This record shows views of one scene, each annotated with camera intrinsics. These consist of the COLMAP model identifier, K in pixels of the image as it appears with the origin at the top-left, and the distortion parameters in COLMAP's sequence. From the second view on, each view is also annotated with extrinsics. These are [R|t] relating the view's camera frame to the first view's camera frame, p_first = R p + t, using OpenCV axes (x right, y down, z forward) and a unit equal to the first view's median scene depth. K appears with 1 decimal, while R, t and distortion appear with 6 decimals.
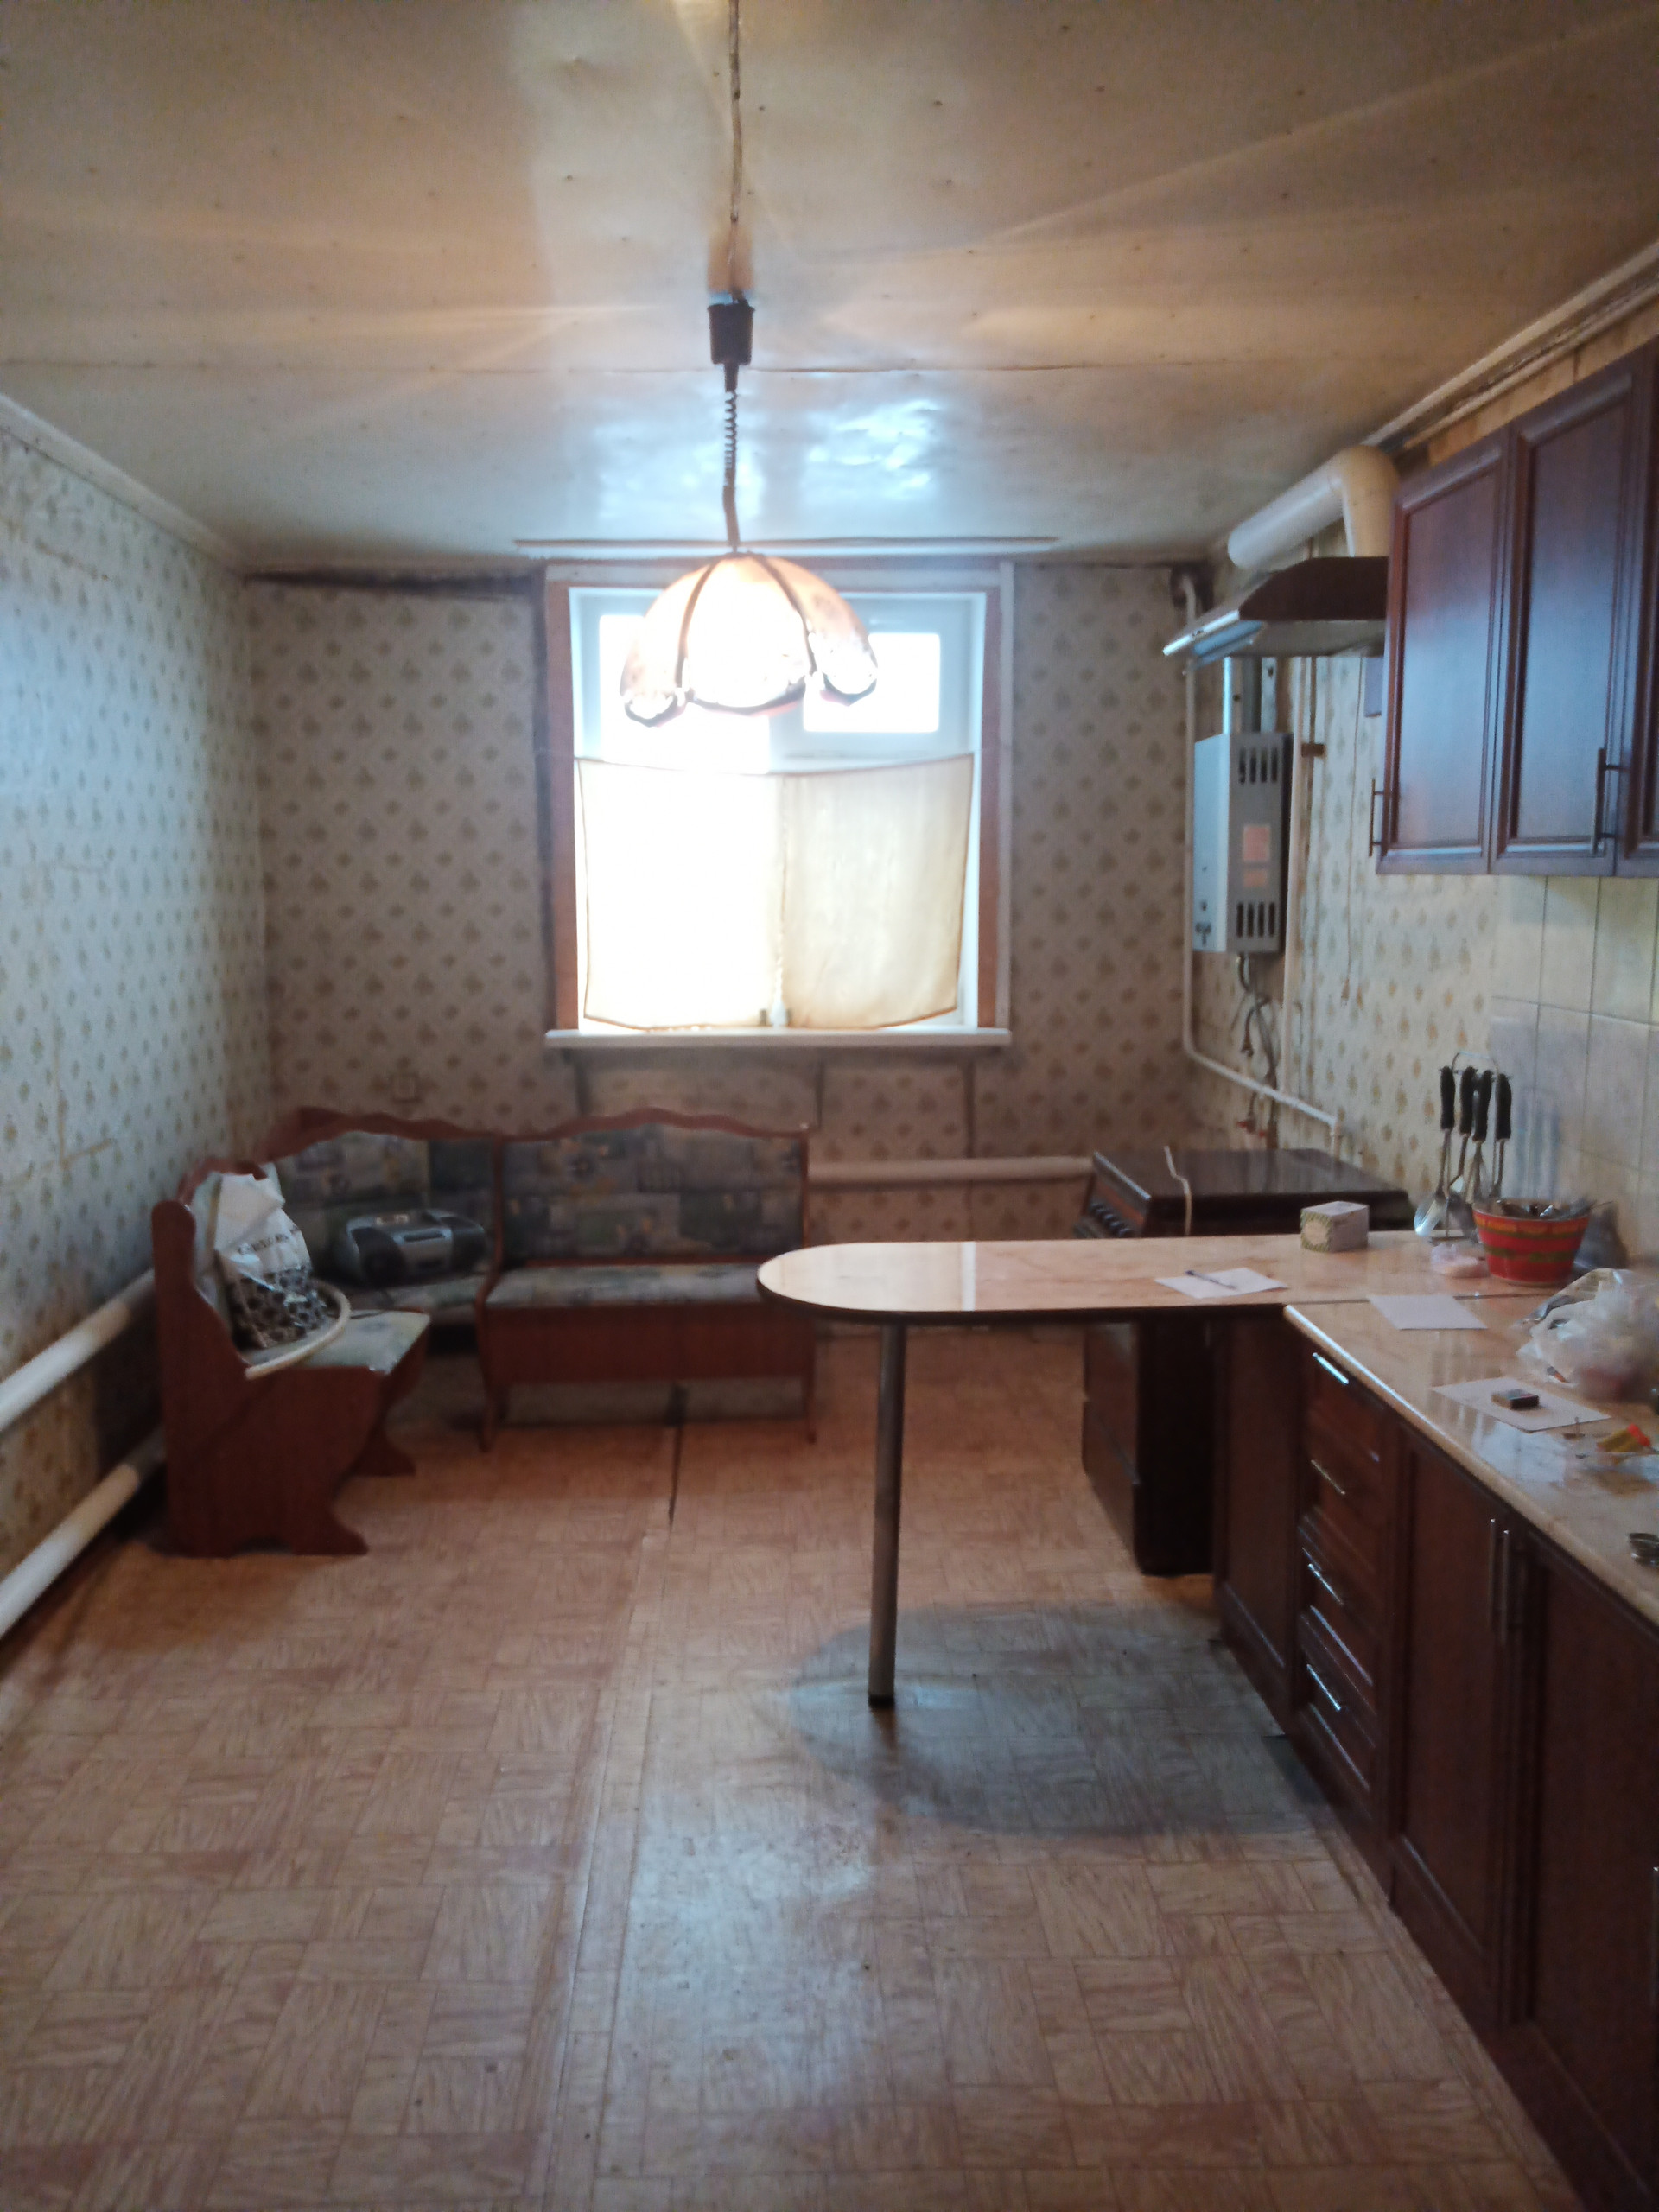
lens RADIAL K [[1648.5, 0, 829.6], [0, 1648.5, 1093.2], [0, 0, 1]] dist [0.034437, -0.089433]
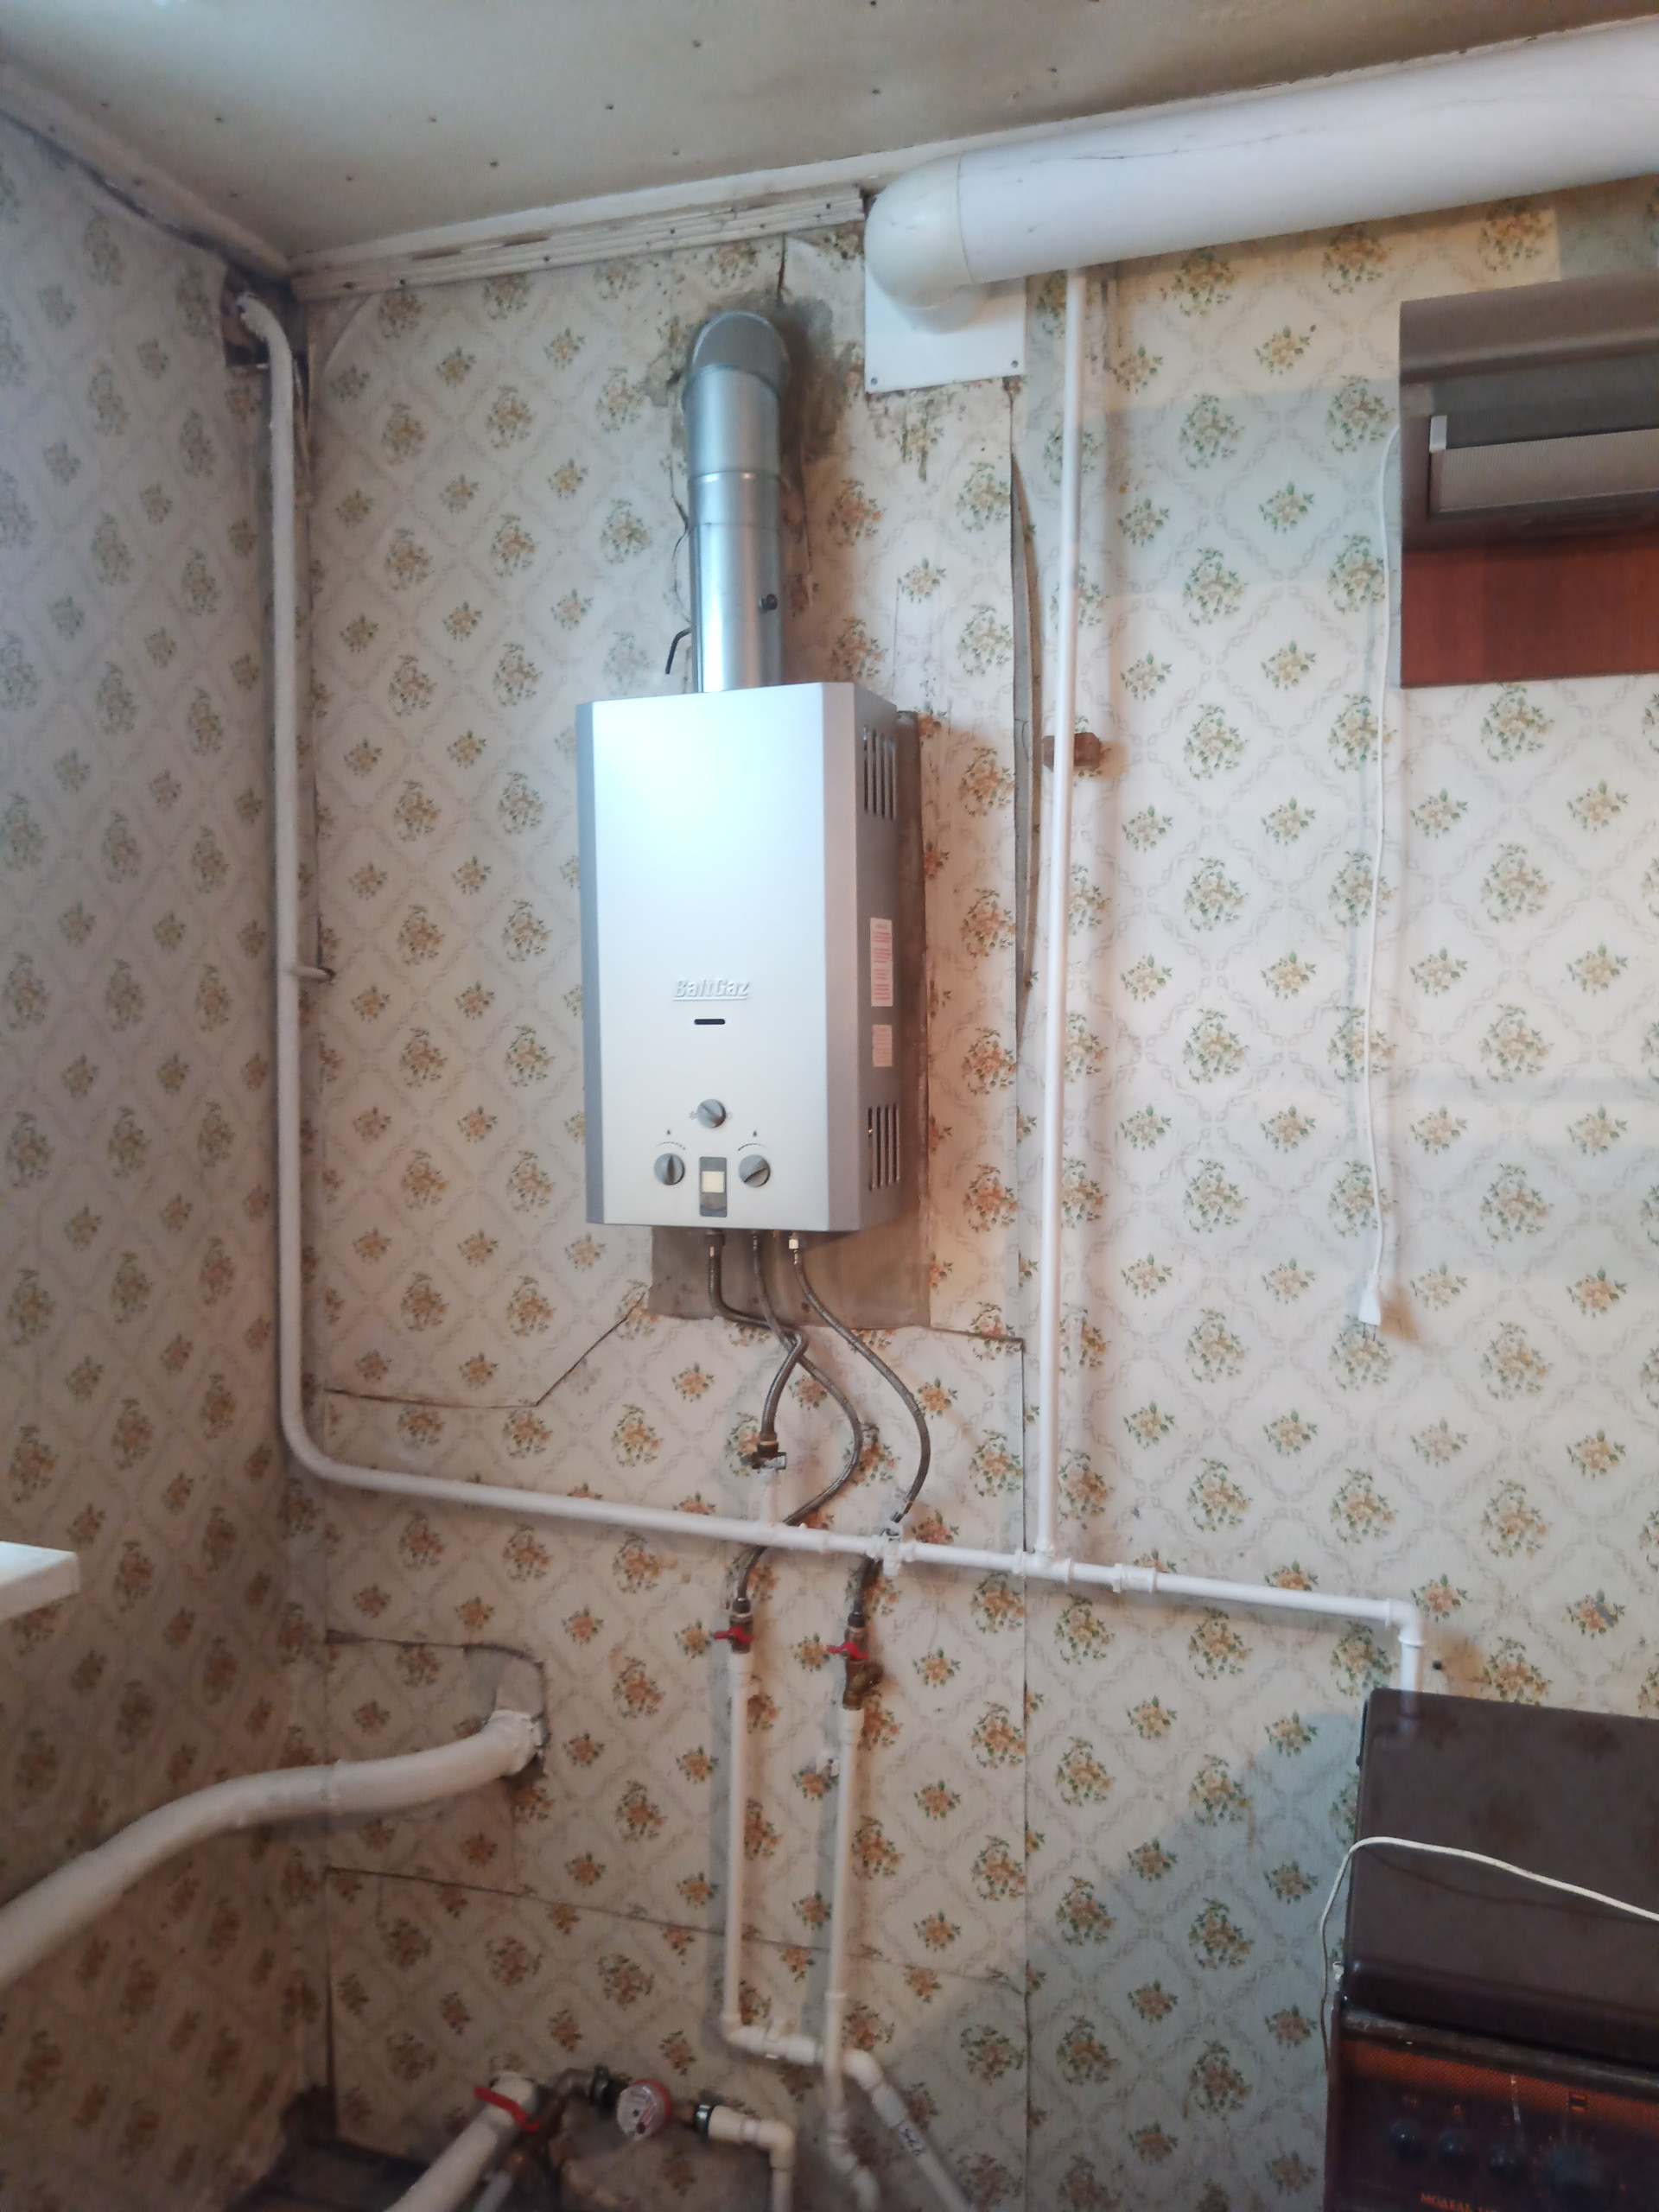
lens RADIAL K [[1648.5, 0, 829.6], [0, 1648.5, 1093.2], [0, 0, 1]] dist [0.034437, -0.089433]
pose [[0.377381, -0.020845, 0.925823, -0.124099], [0.113829, 0.993210, -0.024037, -0.106253], [-0.919035, 0.114456, 0.377192, 0.830131]]
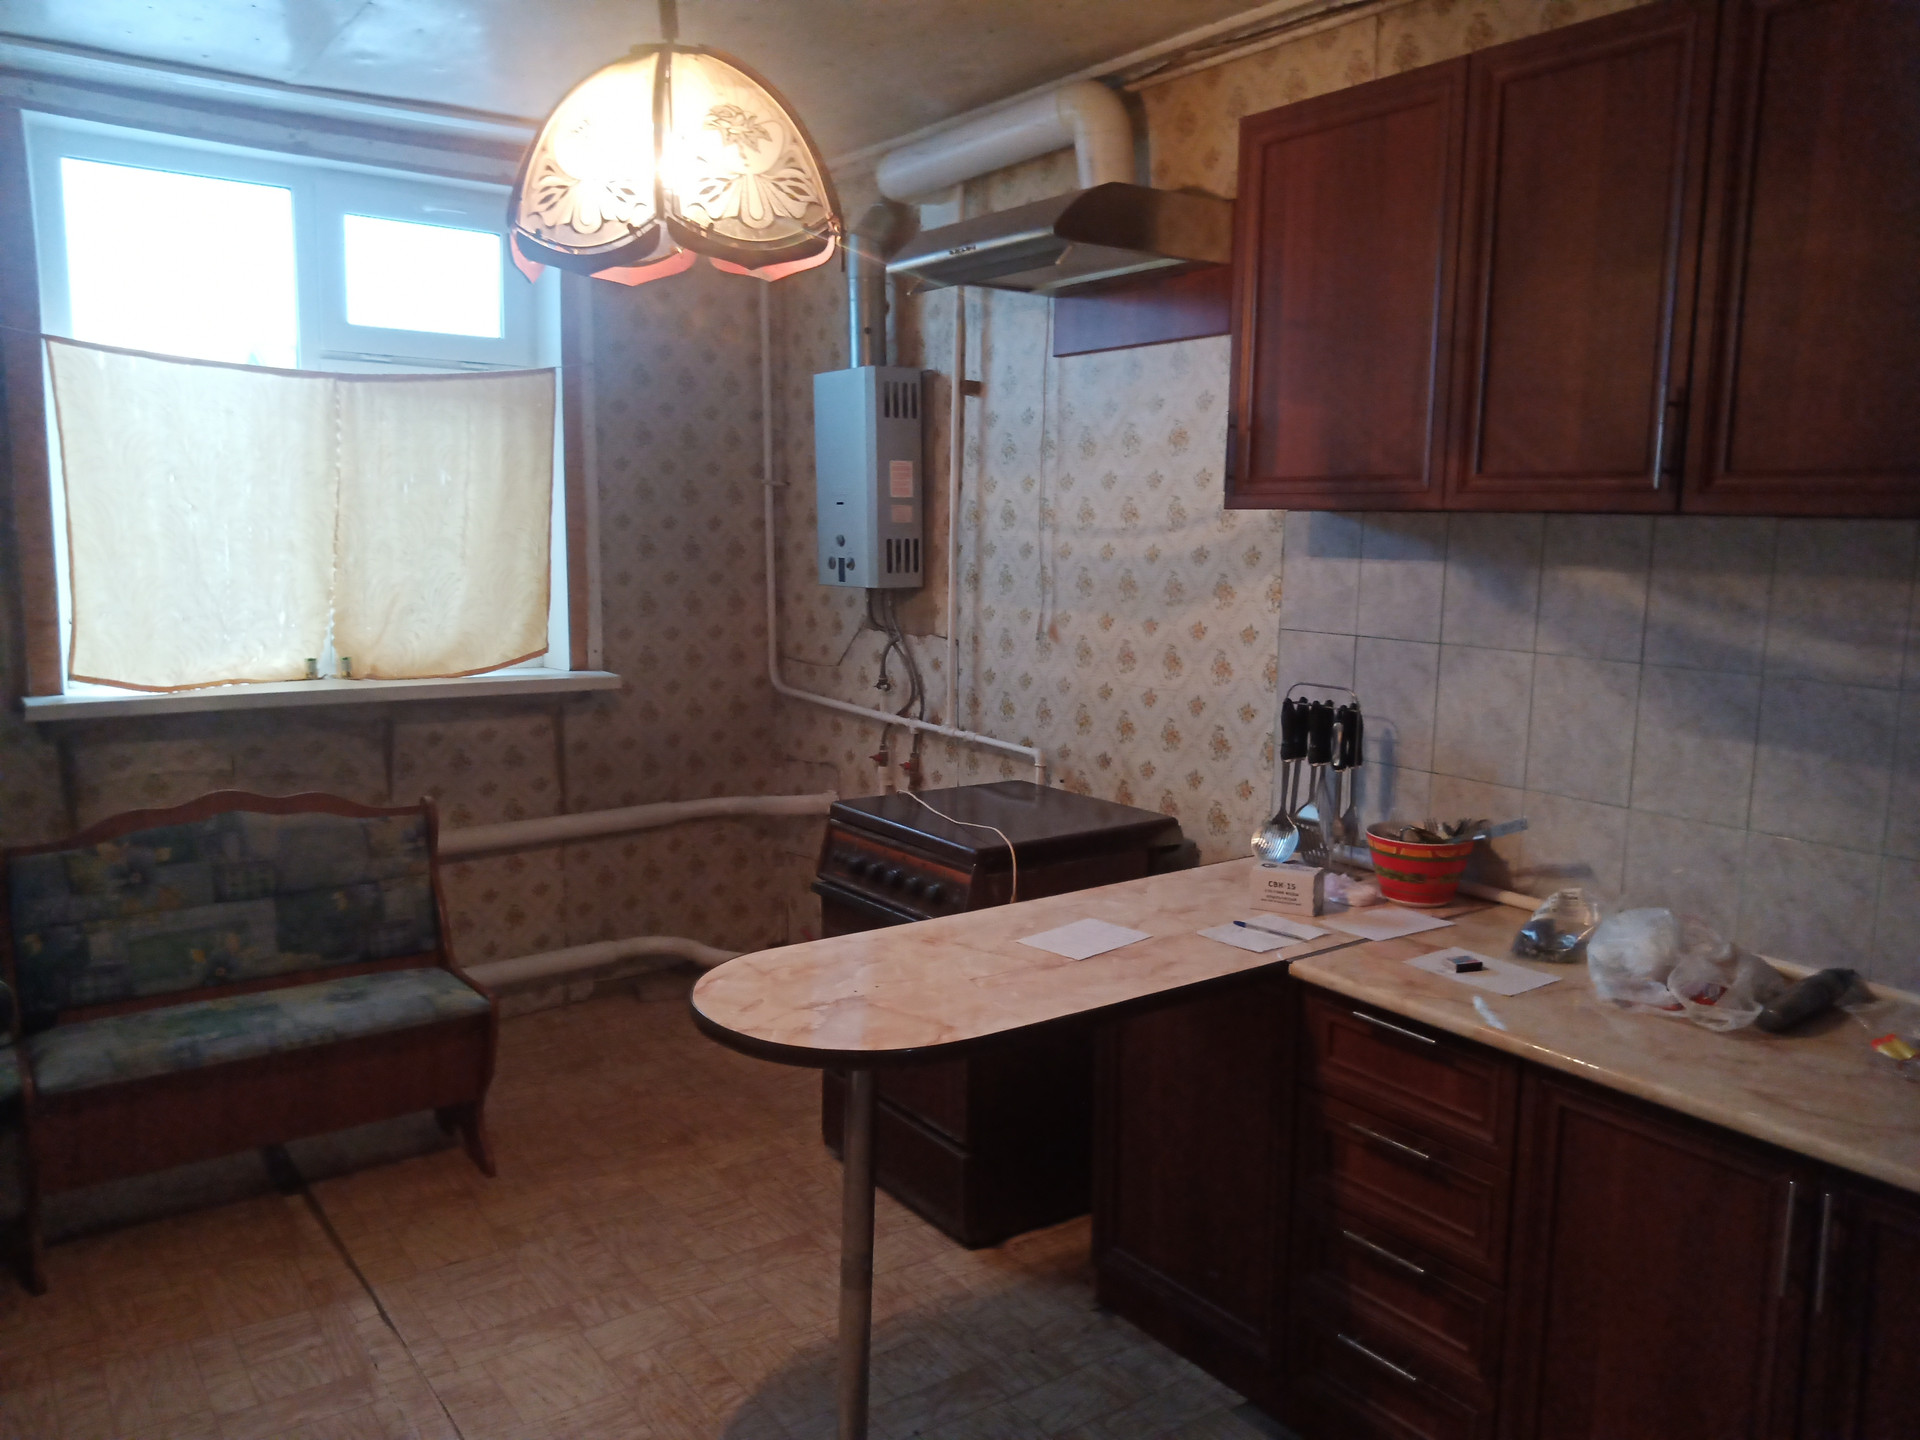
lens RADIAL K [[1430.9, 0, 995.5], [0, 1430.9, 727.6], [0, 0, 1]] dist [0.034437, -0.089433]
pose [[0.827900, -0.060520, 0.557601, -0.182198], [0.052402, 0.998159, 0.030533, -0.023155], [-0.558423, 0.003941, 0.829547, 0.238302]]
